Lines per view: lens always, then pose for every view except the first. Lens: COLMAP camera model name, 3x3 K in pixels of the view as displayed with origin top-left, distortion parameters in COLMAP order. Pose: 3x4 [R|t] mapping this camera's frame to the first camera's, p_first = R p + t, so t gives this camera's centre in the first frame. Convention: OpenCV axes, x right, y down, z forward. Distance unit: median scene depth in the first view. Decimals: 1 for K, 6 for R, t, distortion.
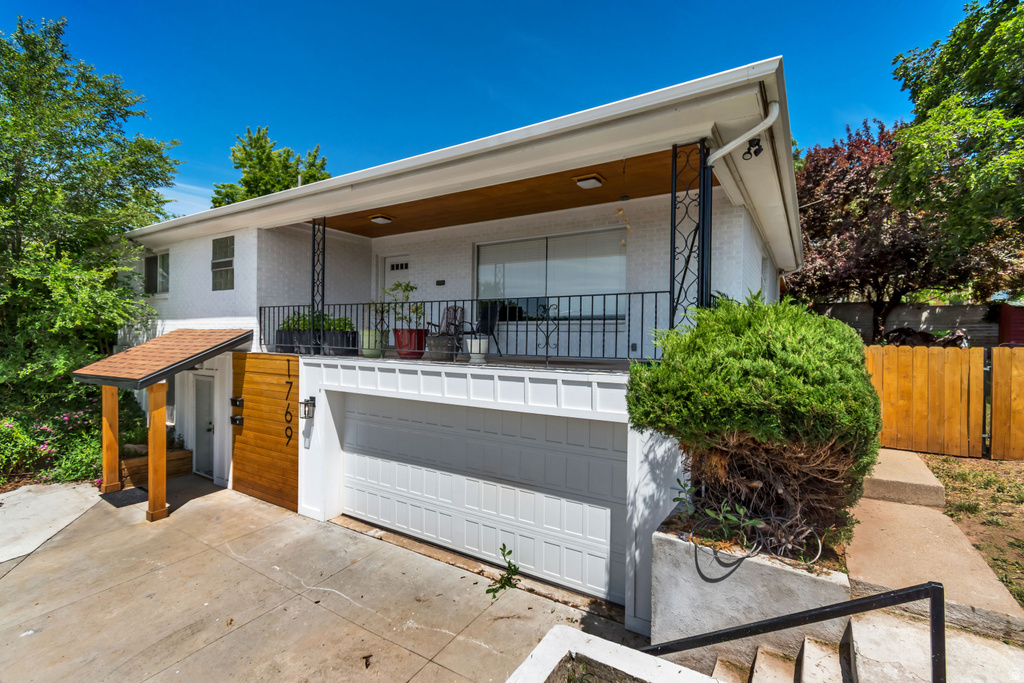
lens RADIAL K [[461.8, 0, 512.0], [0, 461.8, 341.5], [0, 0, 1]] dist [-0.002044, -0.000229]
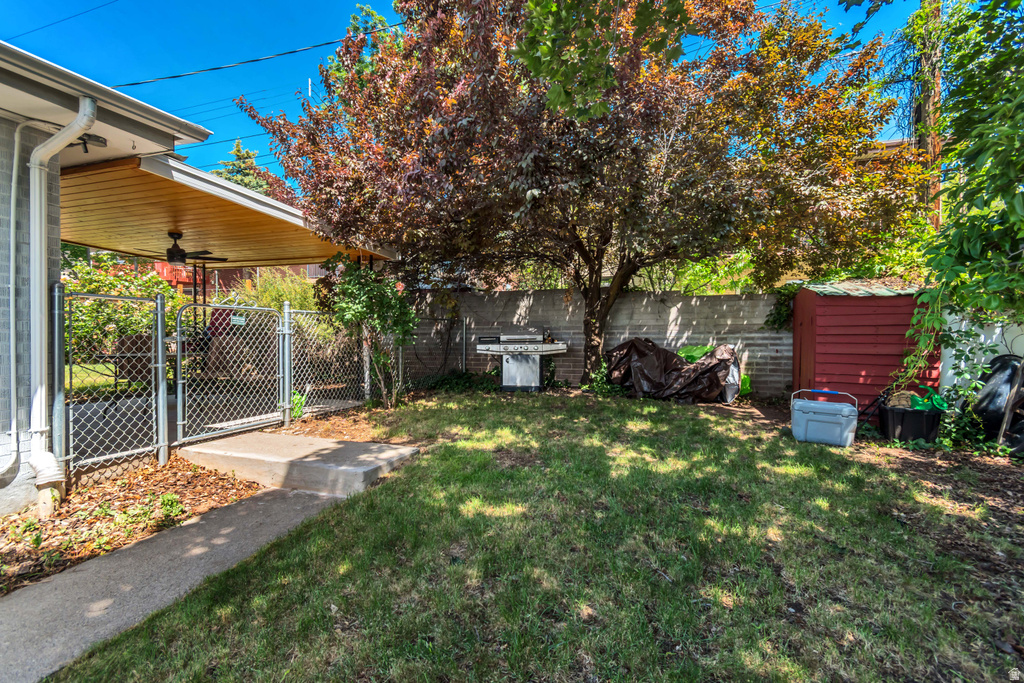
lens RADIAL K [[446.9, 0, 512.0], [0, 446.9, 341.5], [0, 0, 1]] dist [-0.000474, -0.000048]
pose [[0.969195, -0.008900, 0.246134, 0.234554], [0.007772, 0.999954, 0.005554, -0.012285], [-0.246172, -0.003470, 0.969220, 0.221067]]
